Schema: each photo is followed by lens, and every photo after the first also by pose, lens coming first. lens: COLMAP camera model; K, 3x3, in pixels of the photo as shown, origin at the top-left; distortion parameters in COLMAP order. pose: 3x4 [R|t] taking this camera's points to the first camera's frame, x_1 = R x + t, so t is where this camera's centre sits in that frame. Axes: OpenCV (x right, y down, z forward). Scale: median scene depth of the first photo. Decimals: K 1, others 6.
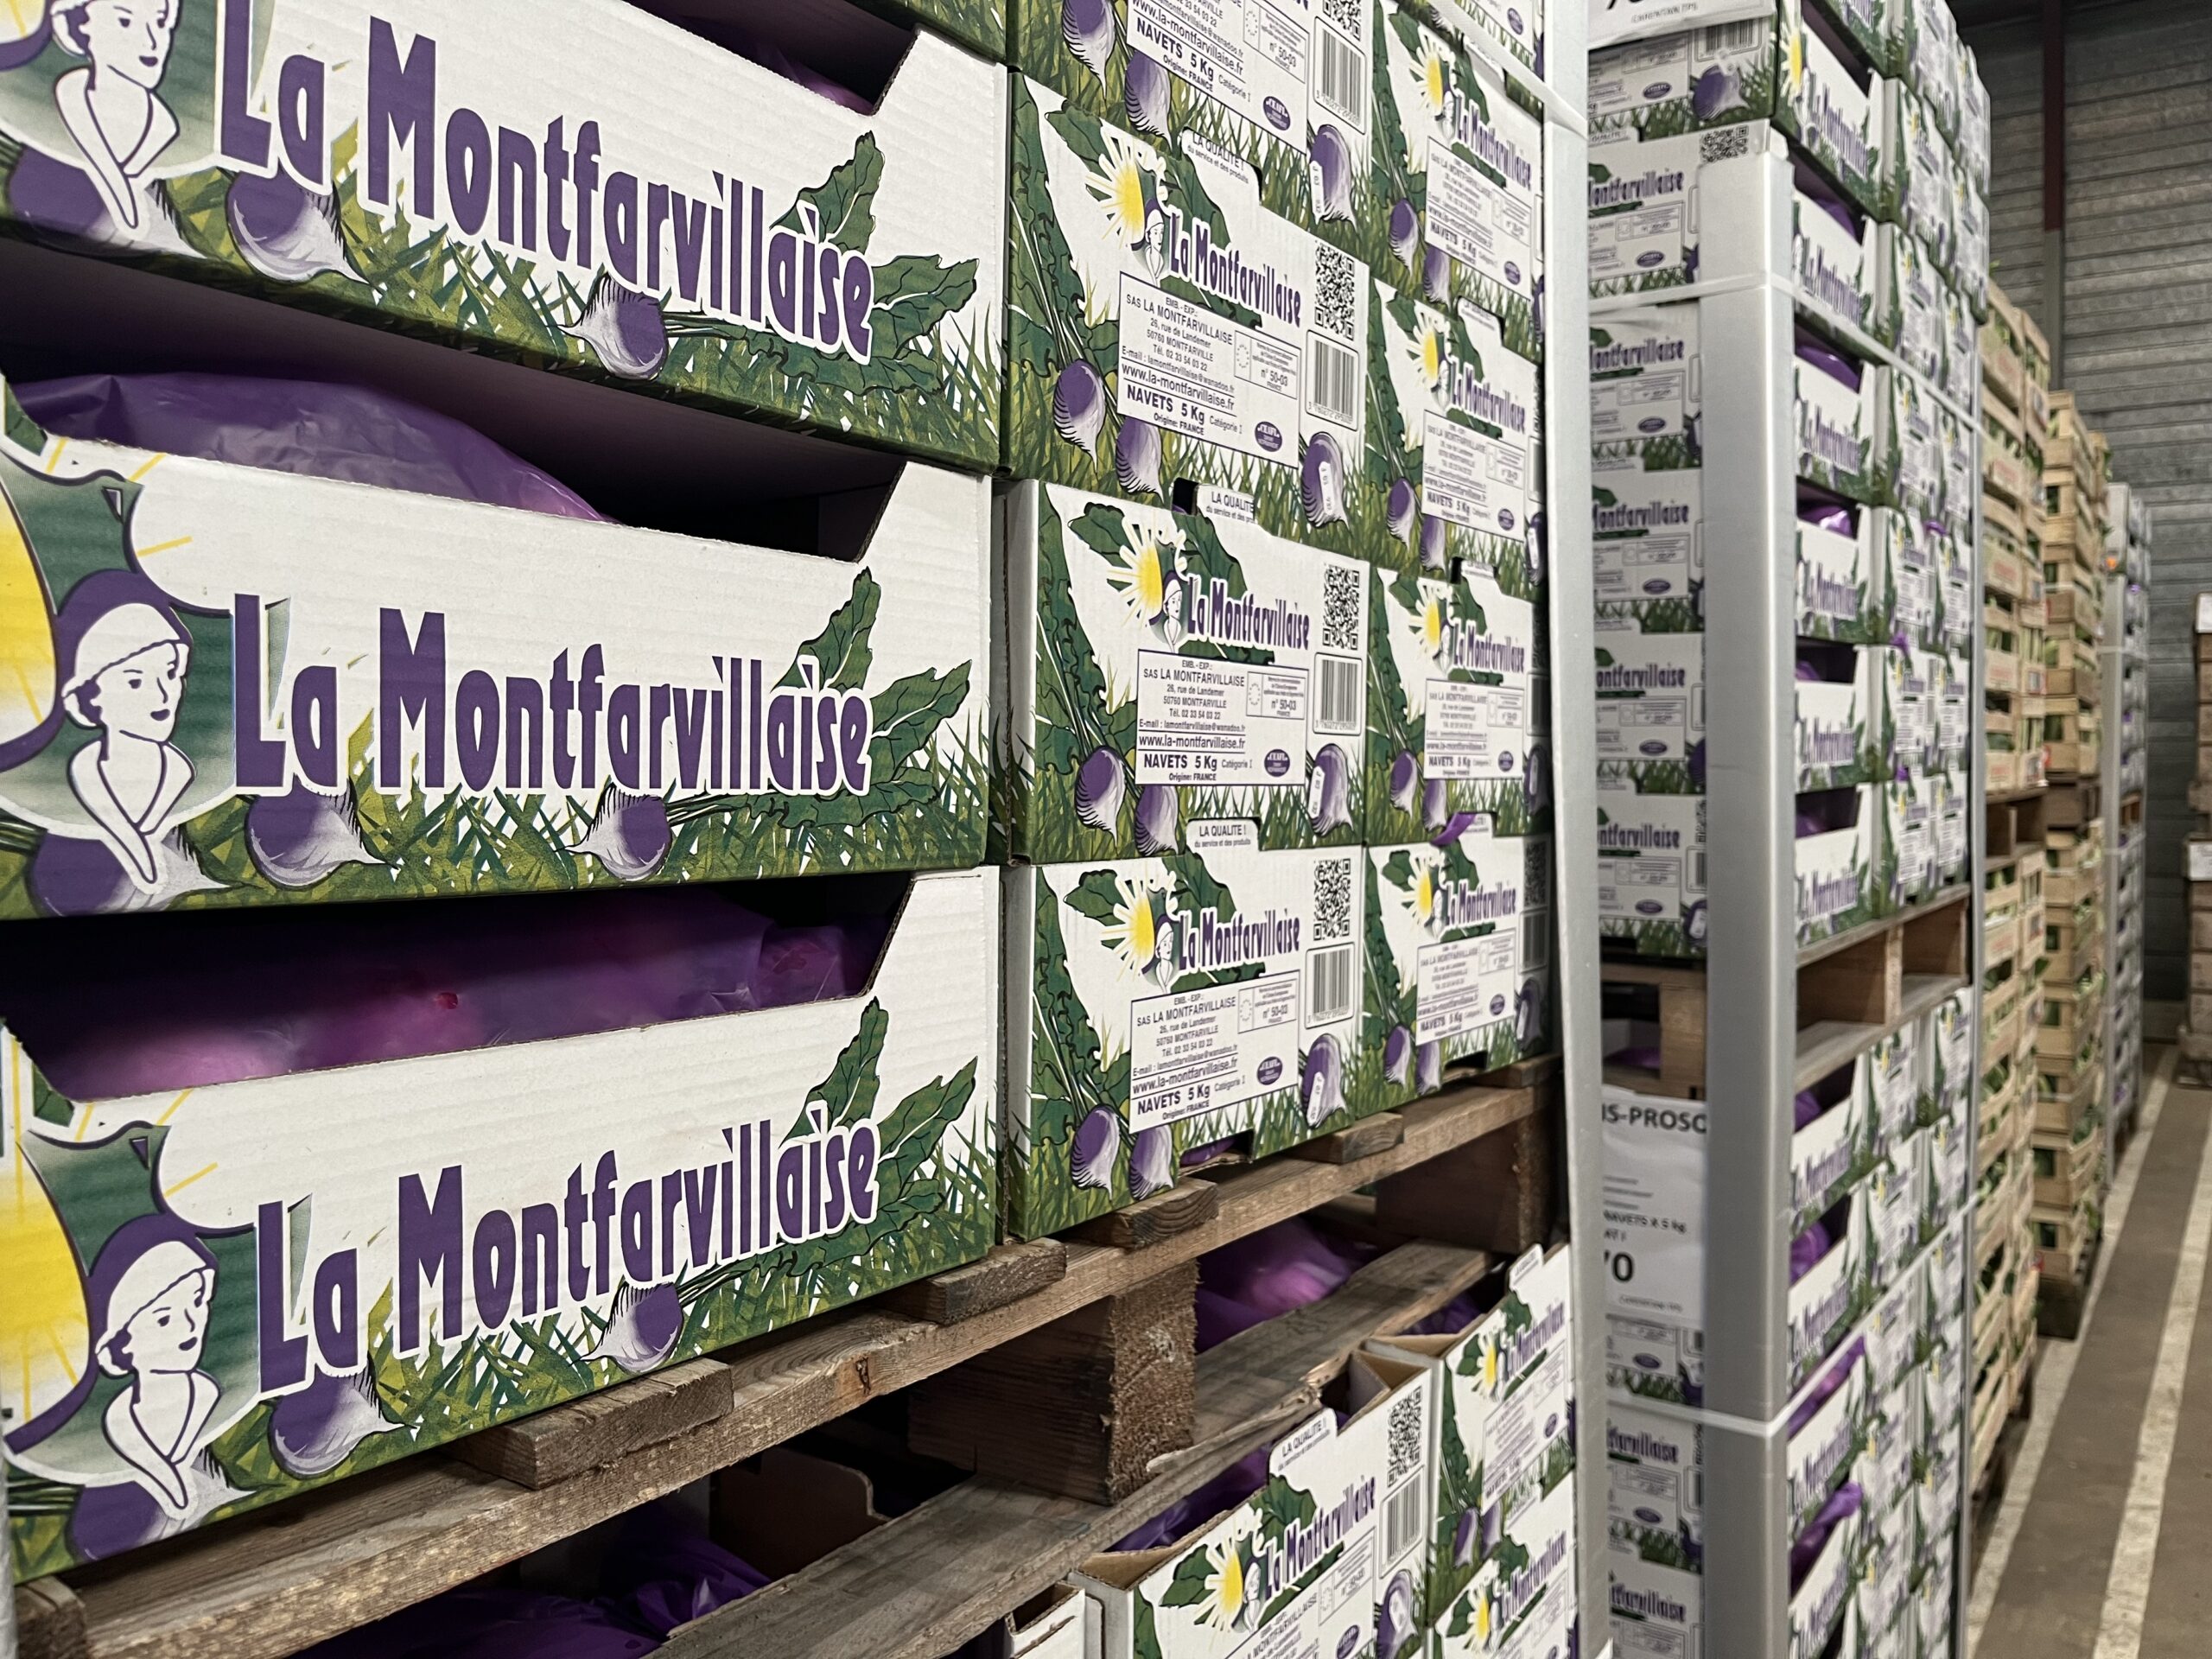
lens RADIAL K [[1721.0, 0, 1114.8], [0, 1721.0, 846.8], [0, 0, 1]] dist [0.016535, -0.011500]
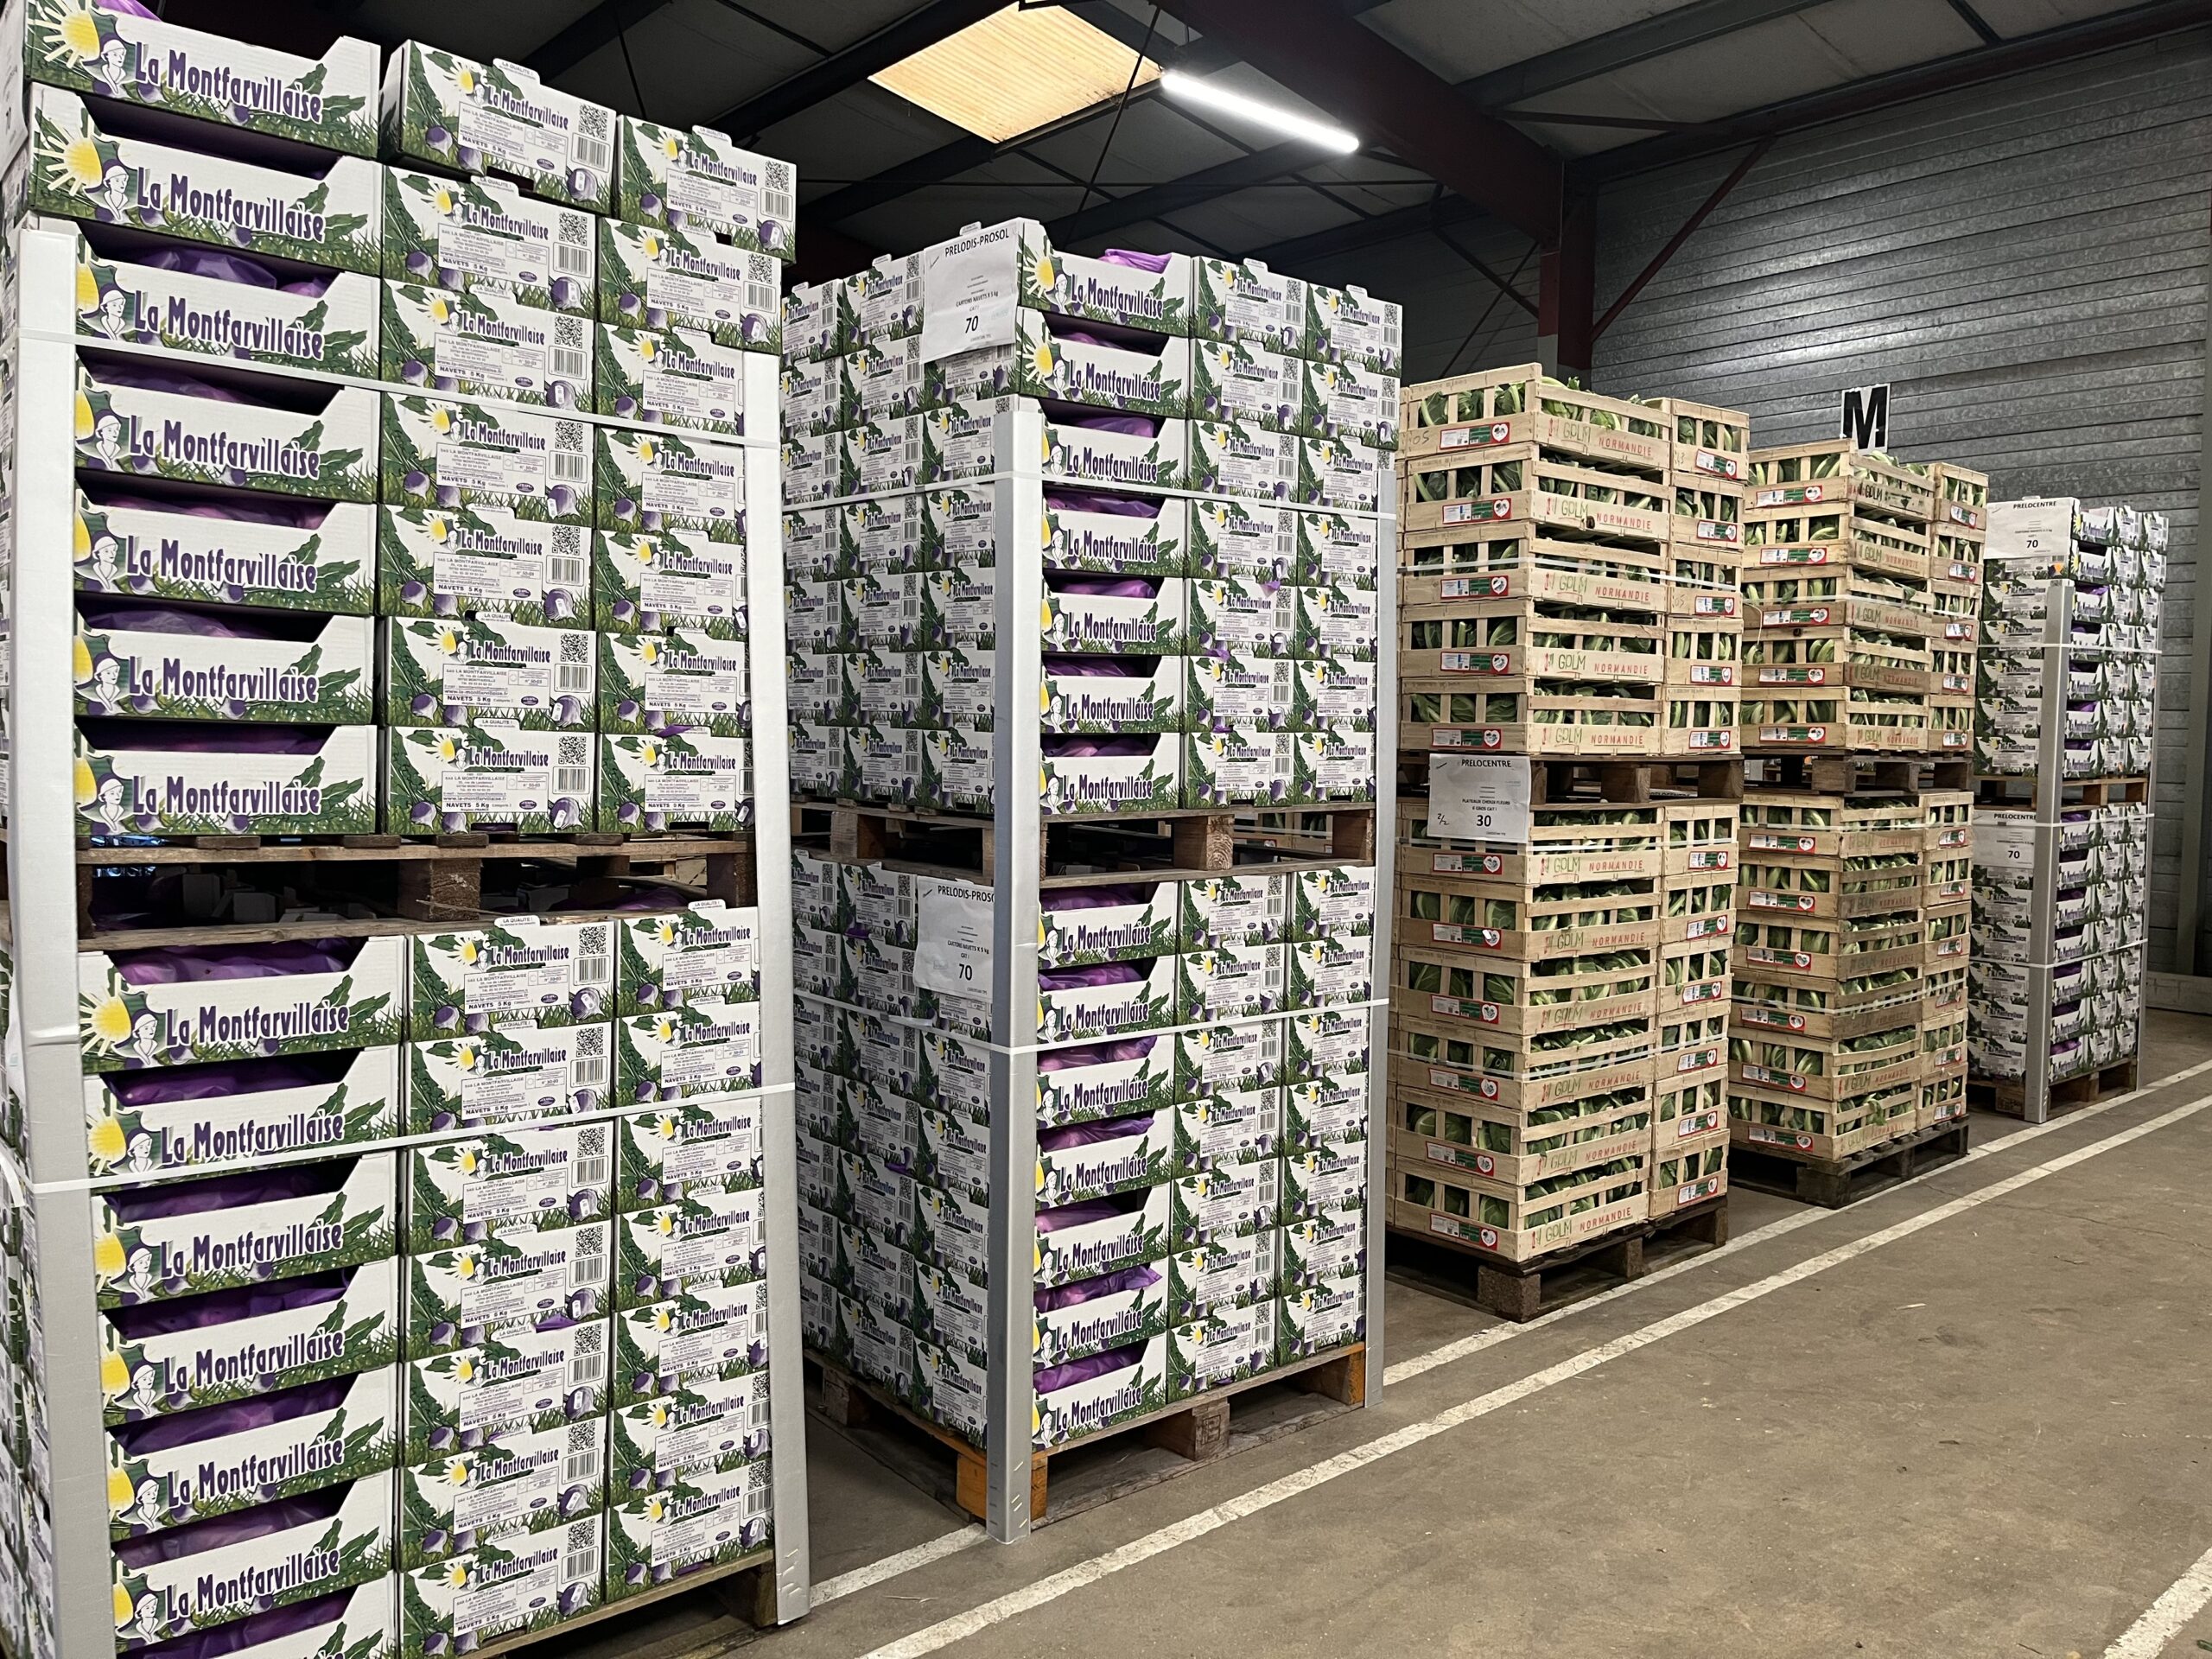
lens RADIAL K [[1732.5, 0, 1106.0], [0, 1732.5, 829.5], [0, 0, 1]] dist [0.024532, 0.002085]
pose [[0.960013, 0.034036, -0.277879, 2.109614], [-0.033761, 0.999413, 0.005776, 0.136644], [0.277912, 0.003837, 0.960599, -1.797332]]
